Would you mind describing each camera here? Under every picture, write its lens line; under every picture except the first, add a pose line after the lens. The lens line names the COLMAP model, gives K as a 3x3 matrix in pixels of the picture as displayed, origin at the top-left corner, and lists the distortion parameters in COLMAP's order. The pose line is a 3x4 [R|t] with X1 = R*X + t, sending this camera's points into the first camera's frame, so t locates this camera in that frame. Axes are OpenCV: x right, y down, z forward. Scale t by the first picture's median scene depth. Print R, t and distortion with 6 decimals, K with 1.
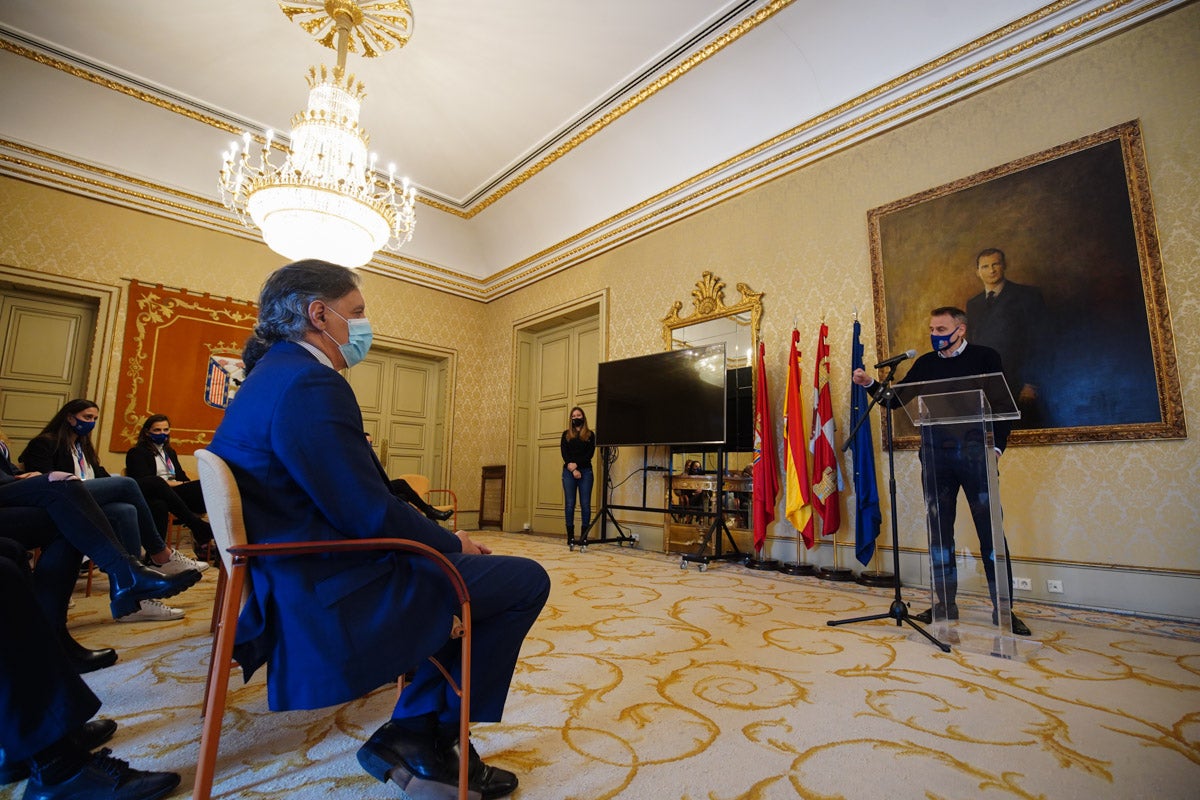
lens RADIAL K [[552.1, 0, 595.5], [0, 552.1, 403.3], [0, 0, 1]] dist [-0.032540, 0.004354]
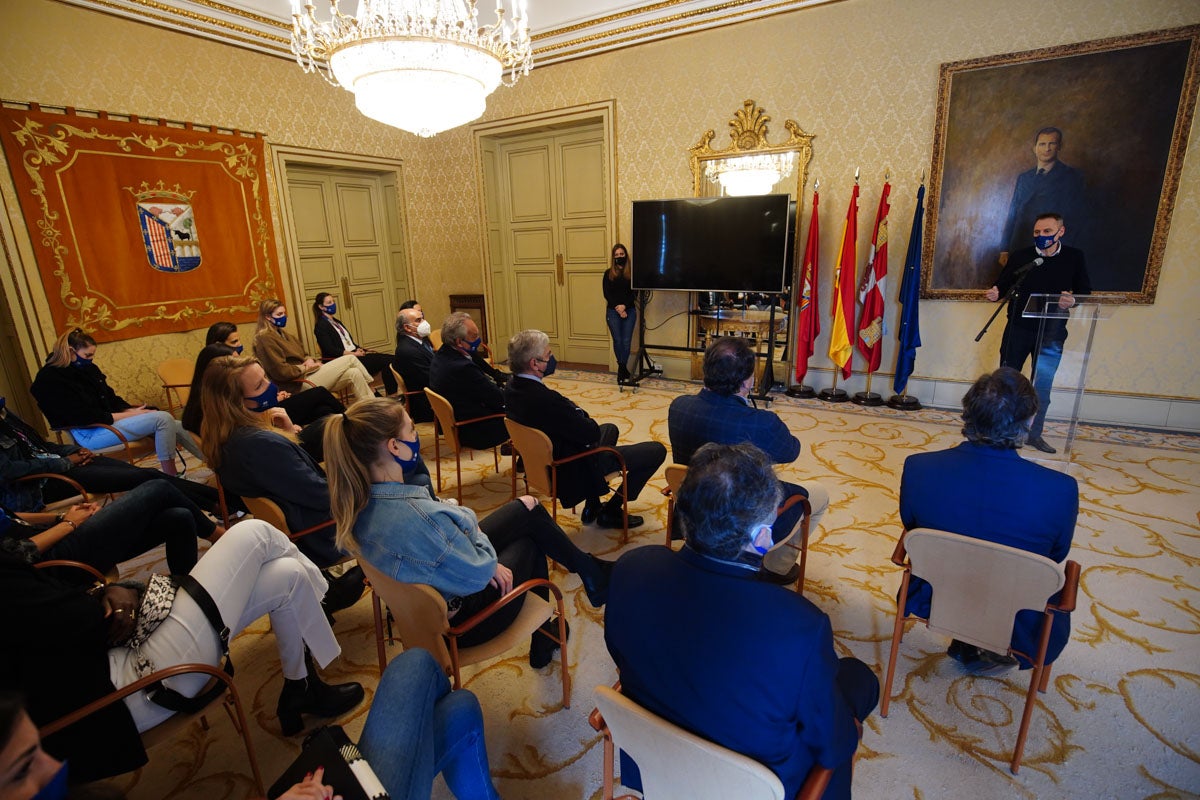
lens RADIAL K [[572.8, 0, 587.5], [0, 572.8, 401.7], [0, 0, 1]] dist [-0.036528, 0.007784]
pose [[0.956743, -0.125734, 0.262361, -0.377076], [0.009636, 0.914990, 0.403361, -0.156228], [-0.290774, -0.383385, 0.876622, 0.026550]]
